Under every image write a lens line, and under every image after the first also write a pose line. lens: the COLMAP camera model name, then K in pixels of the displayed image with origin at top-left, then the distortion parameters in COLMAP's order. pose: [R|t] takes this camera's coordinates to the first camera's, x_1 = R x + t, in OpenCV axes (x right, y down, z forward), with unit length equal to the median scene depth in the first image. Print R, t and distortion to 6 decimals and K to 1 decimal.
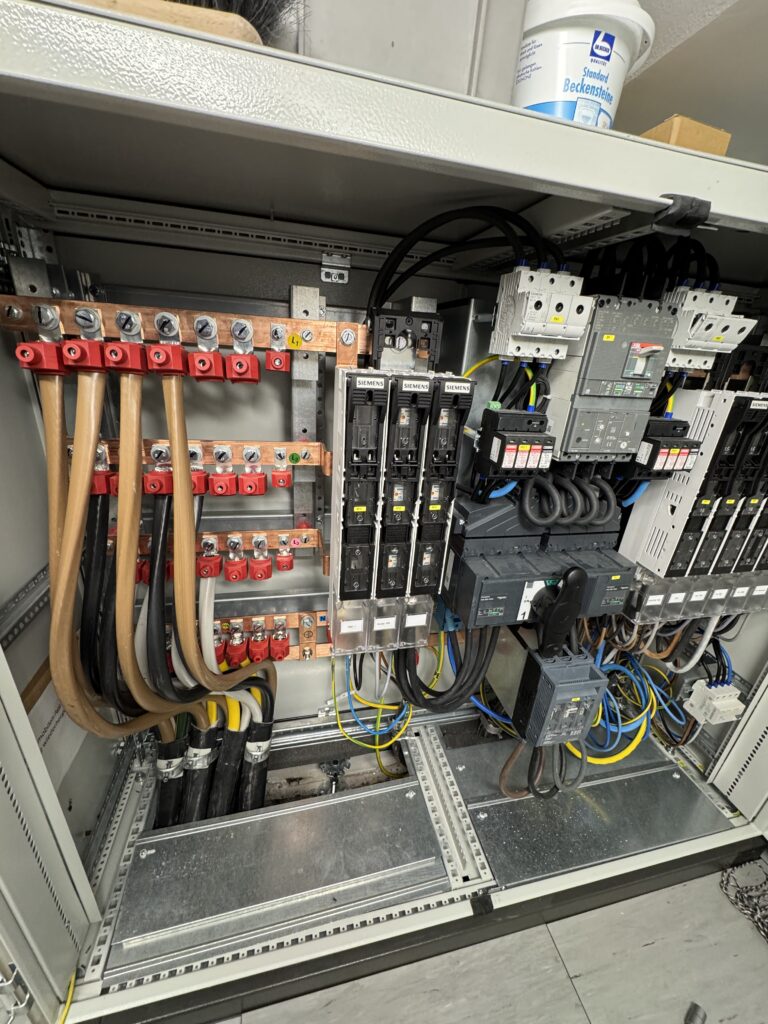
lens RADIAL K [[408.3, 0, 383.4], [0, 408.3, 515.1], [0, 0, 1]] dist [-0.000725, -0.000033]
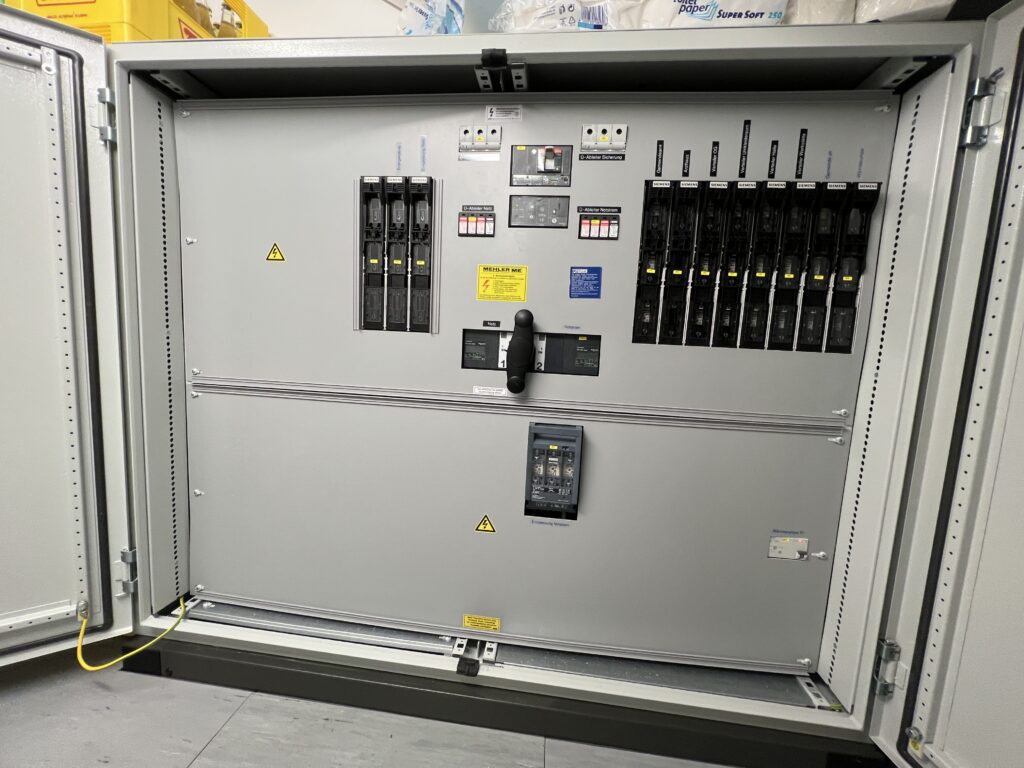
lens RADIAL K [[412.7, 0, 512.9], [0, 412.7, 382.1], [0, 0, 1]] dist [0.000833, 0.000018]
pose [[0.944210, 0.013965, -0.329049, 0.904915], [-0.114537, 0.950660, -0.288317, 0.759132], [0.308787, 0.309919, 0.899222, -0.139859]]
